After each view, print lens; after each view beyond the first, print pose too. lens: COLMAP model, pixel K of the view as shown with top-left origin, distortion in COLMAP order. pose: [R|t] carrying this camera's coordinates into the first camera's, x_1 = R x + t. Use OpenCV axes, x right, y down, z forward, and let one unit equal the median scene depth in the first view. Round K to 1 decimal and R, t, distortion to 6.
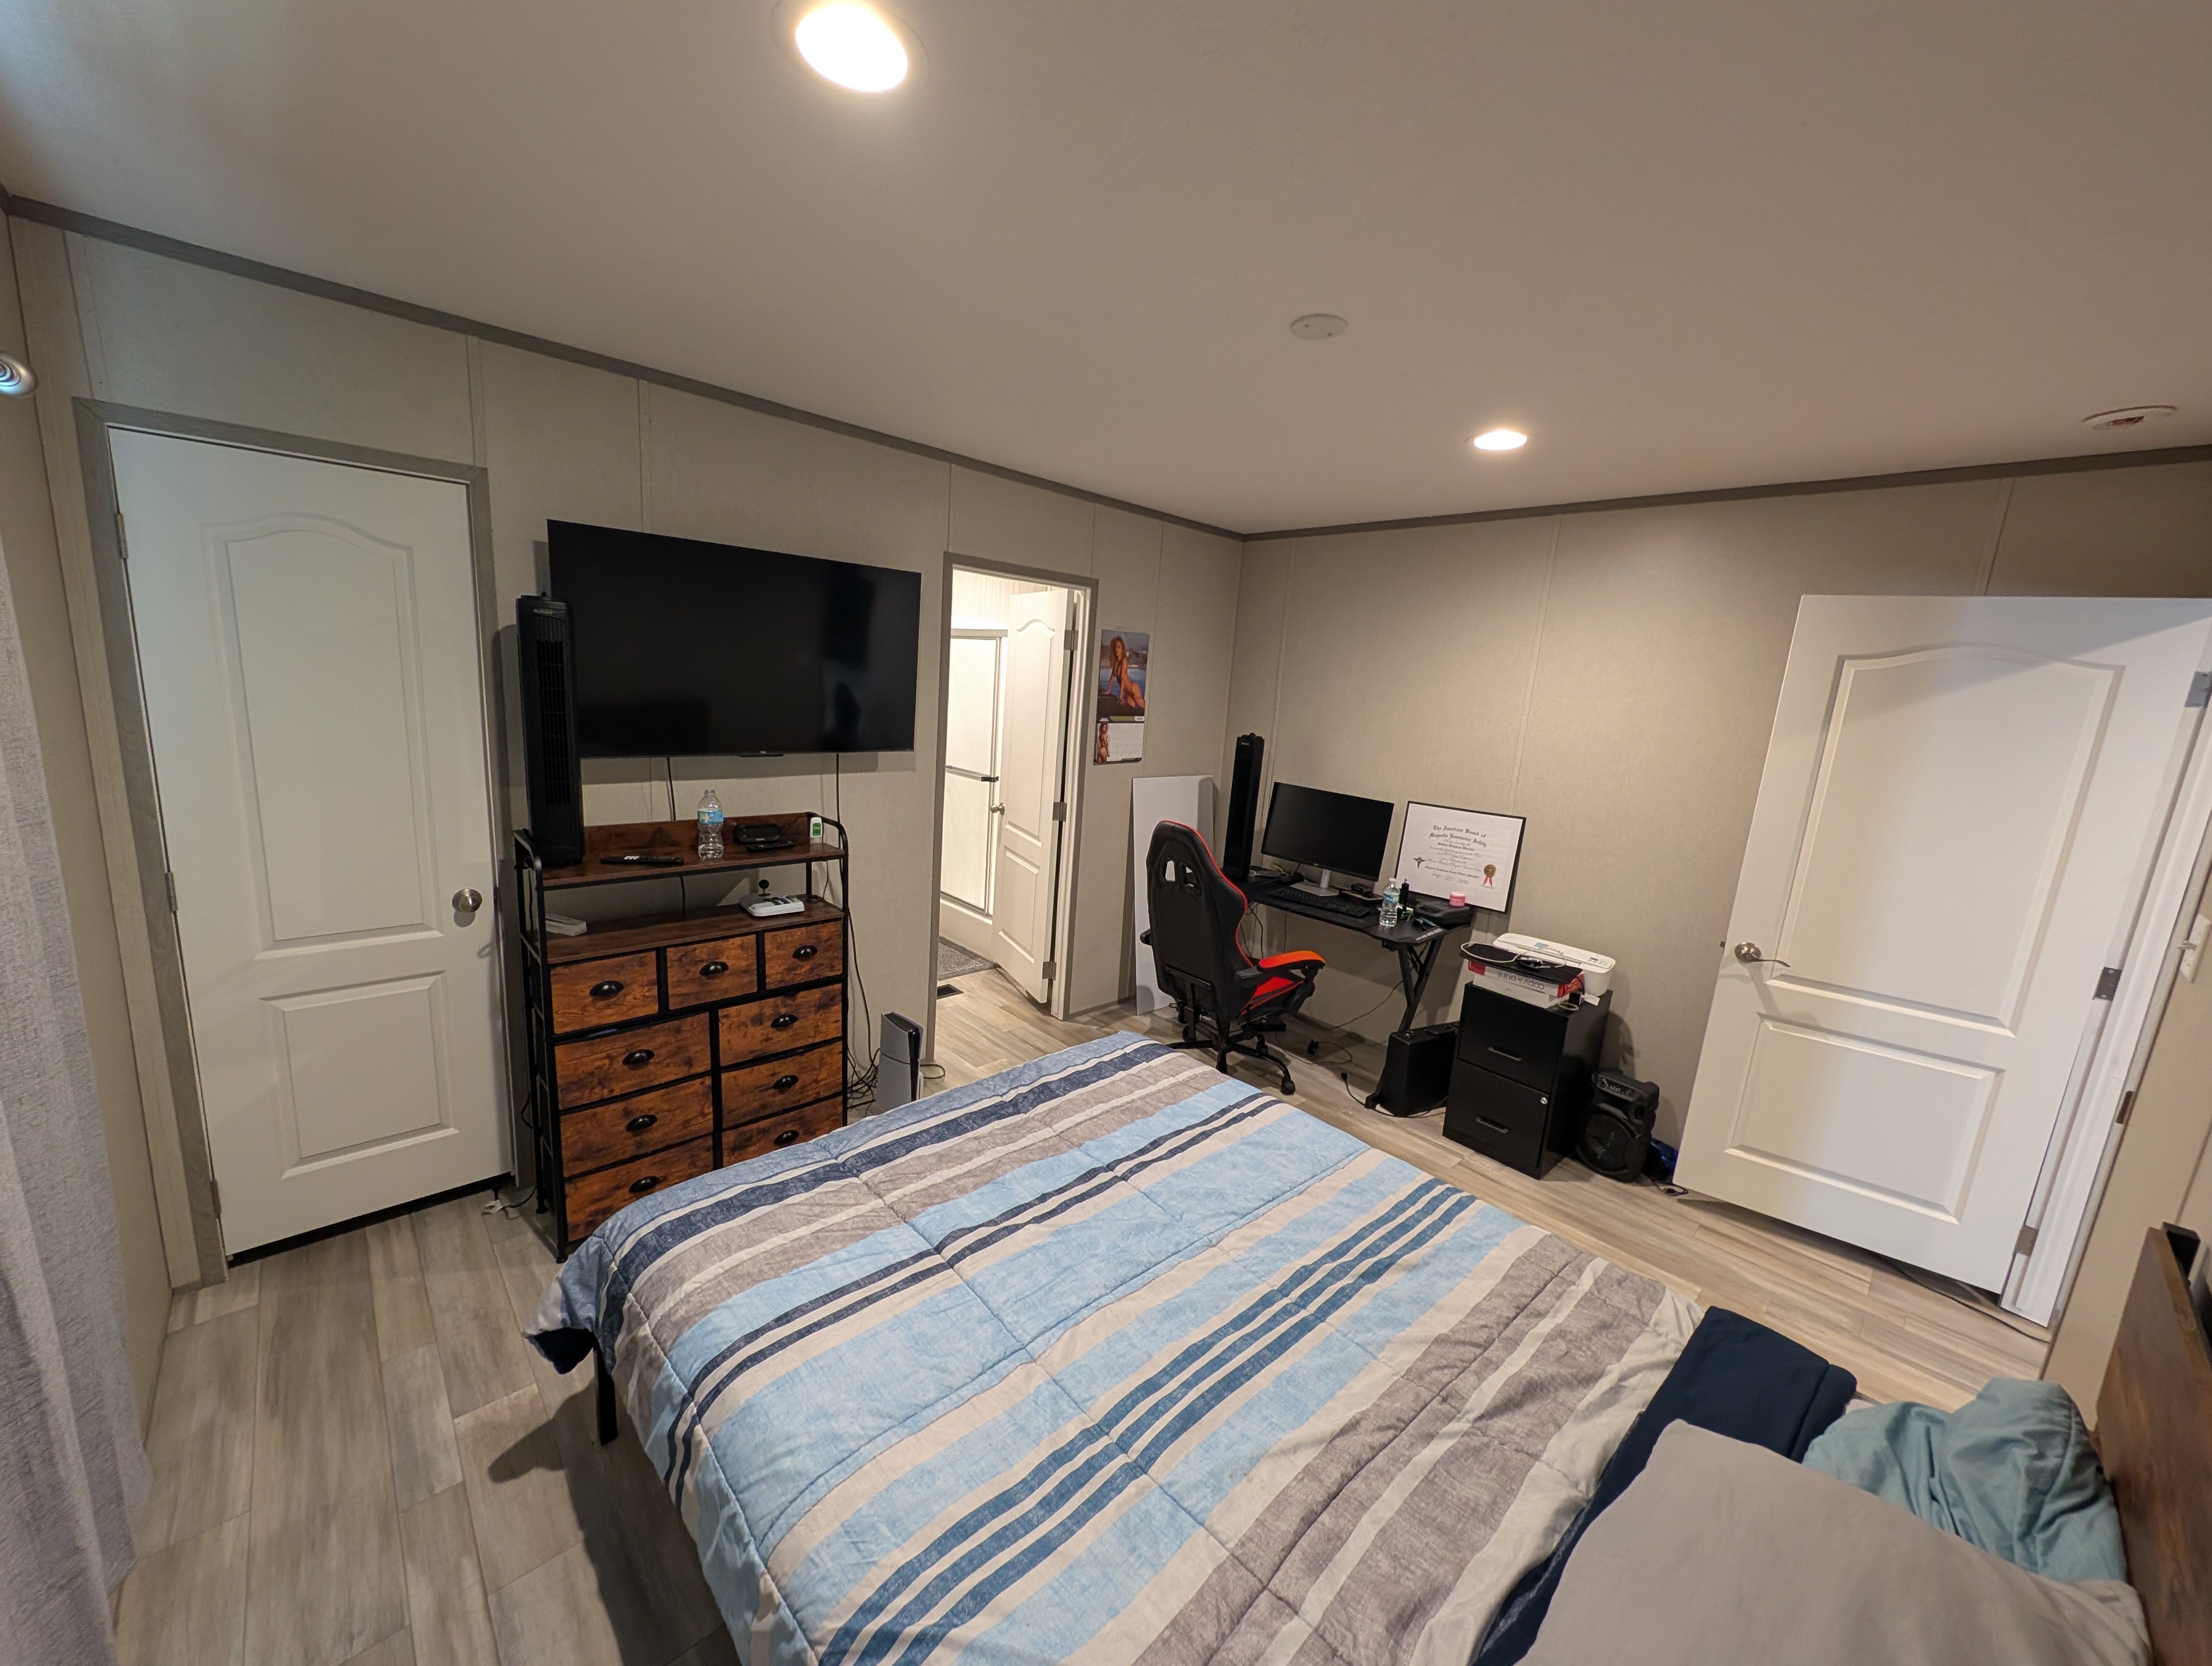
lens RADIAL K [[831.9, 0, 1107.4], [0, 831.9, 828.1], [0, 0, 1]] dist [0.023115, -0.013250]
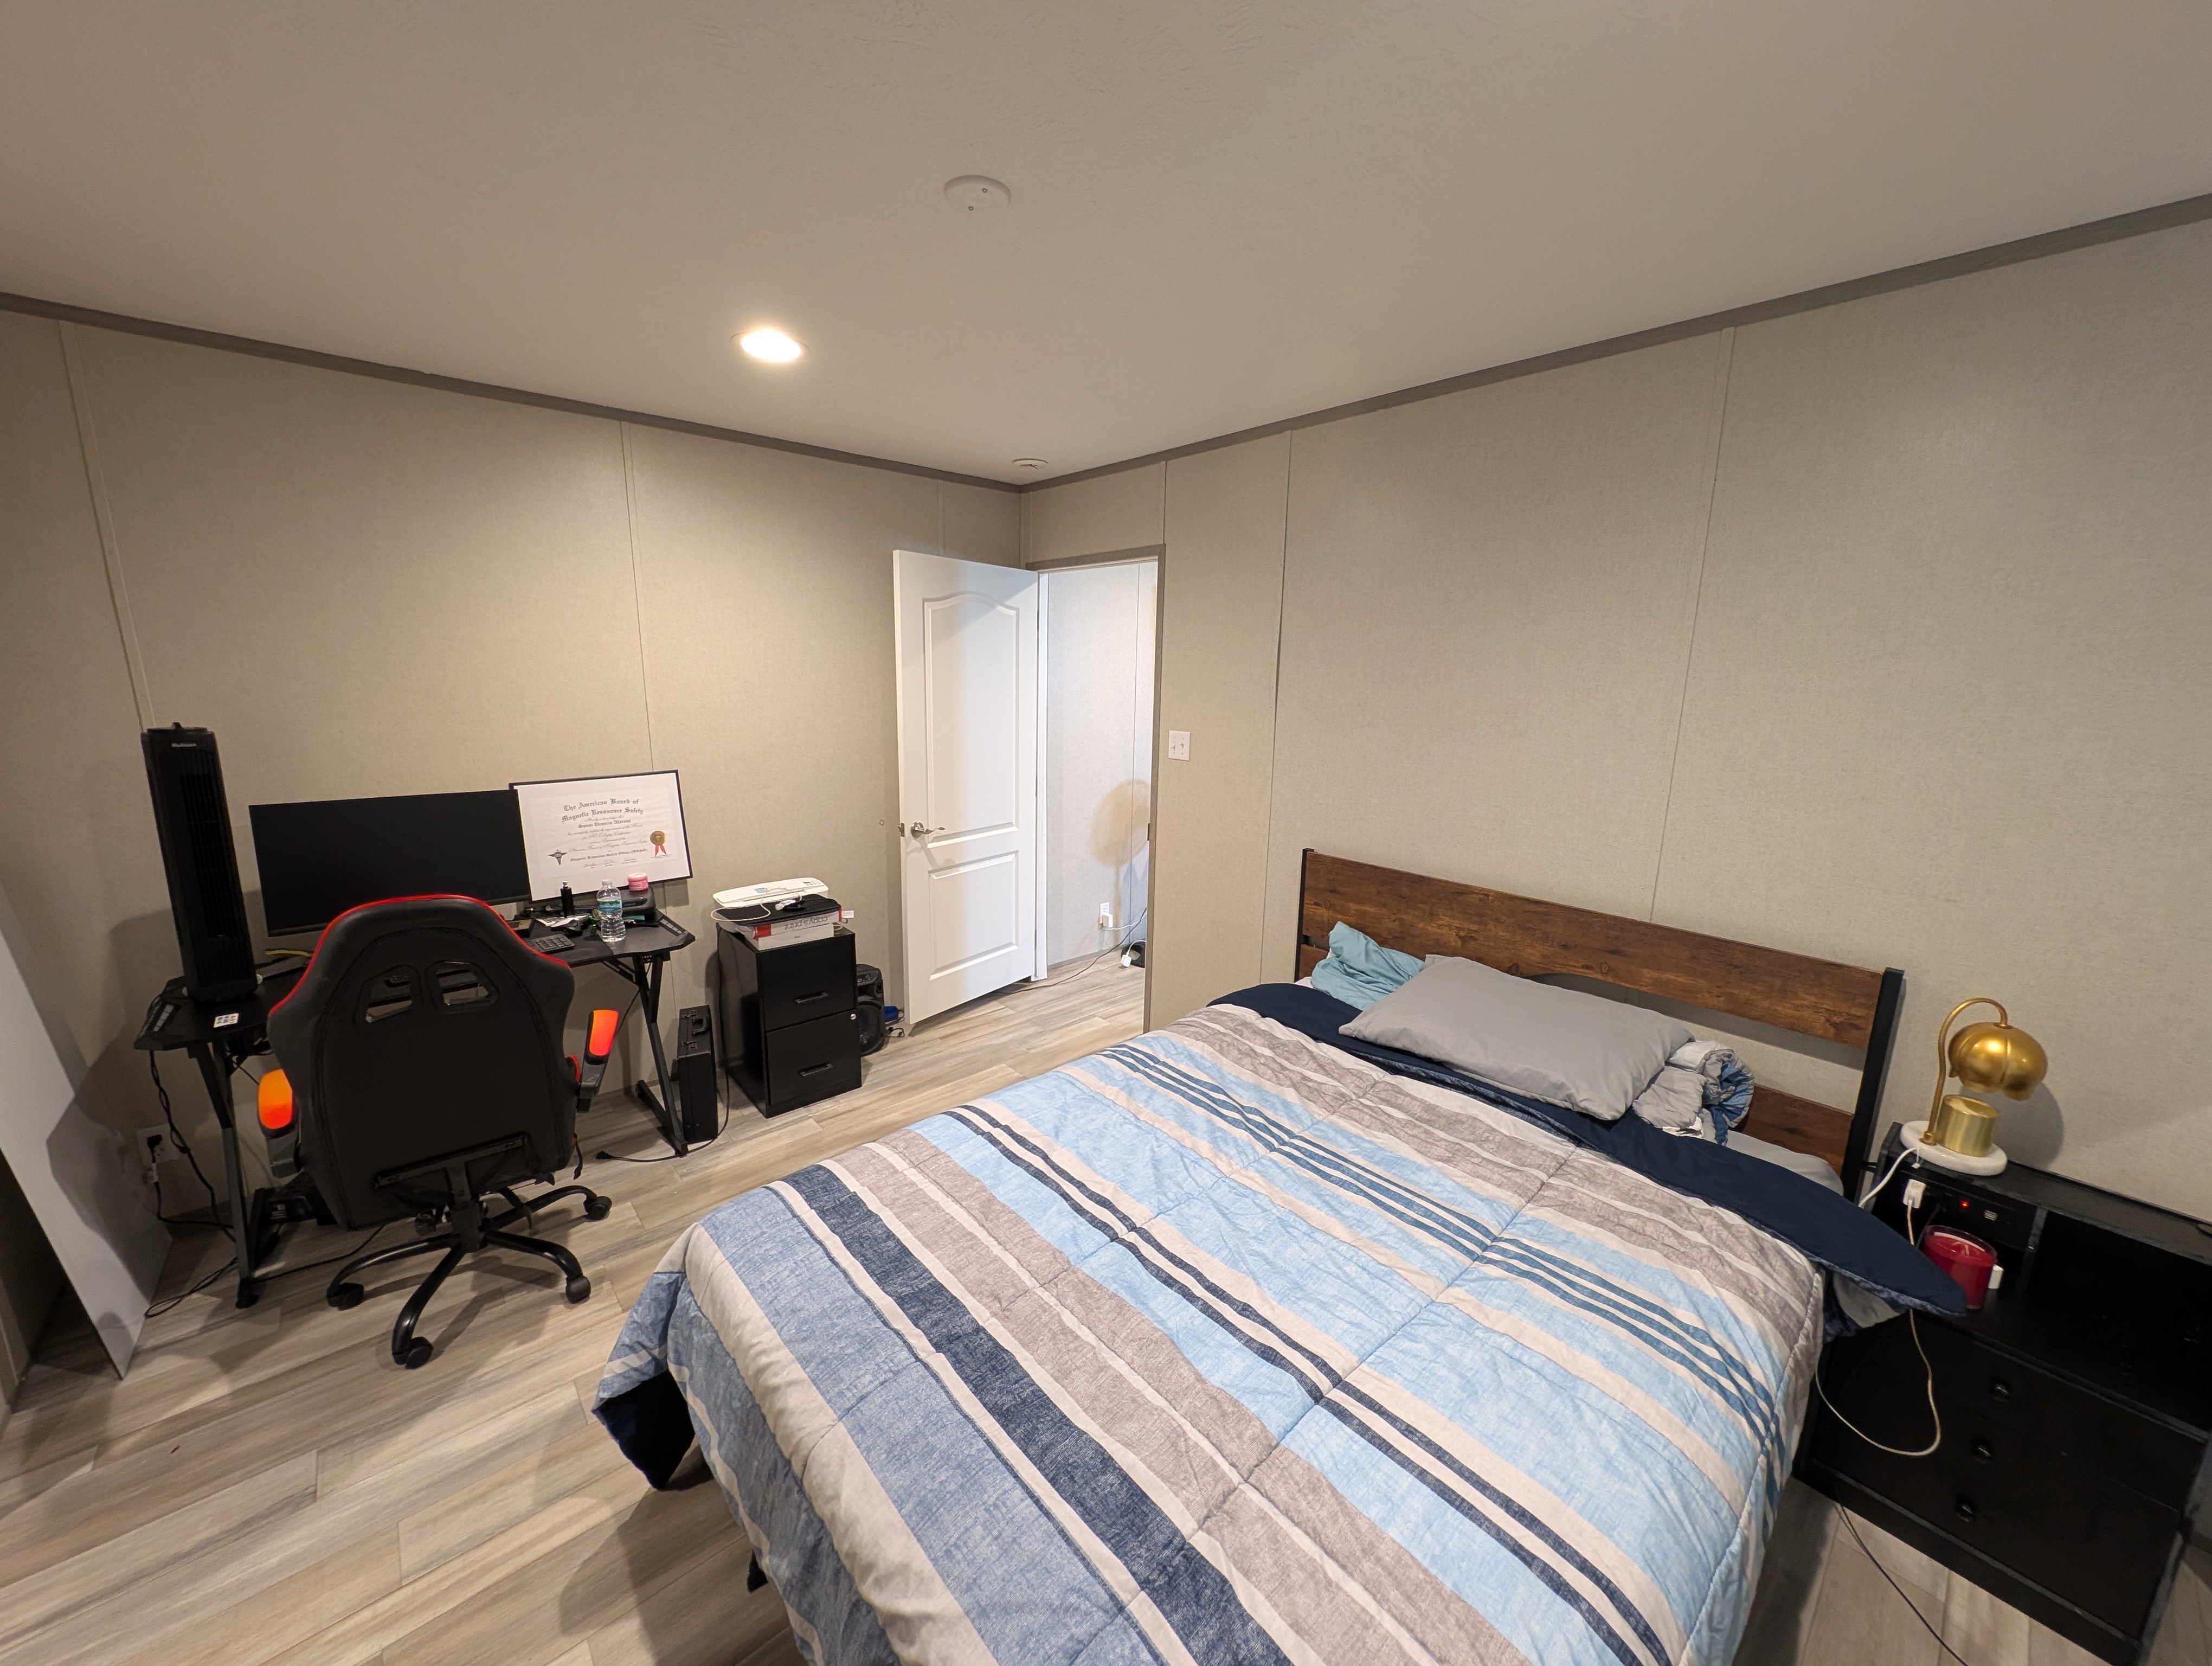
lens RADIAL K [[831.9, 0, 1107.4], [0, 831.9, 828.1], [0, 0, 1]] dist [0.023115, -0.013250]
pose [[0.026444, -0.256803, 0.966102, -0.471483], [0.167458, 0.953921, 0.248982, -0.124560], [-0.985525, 0.155197, 0.068229, 0.611131]]
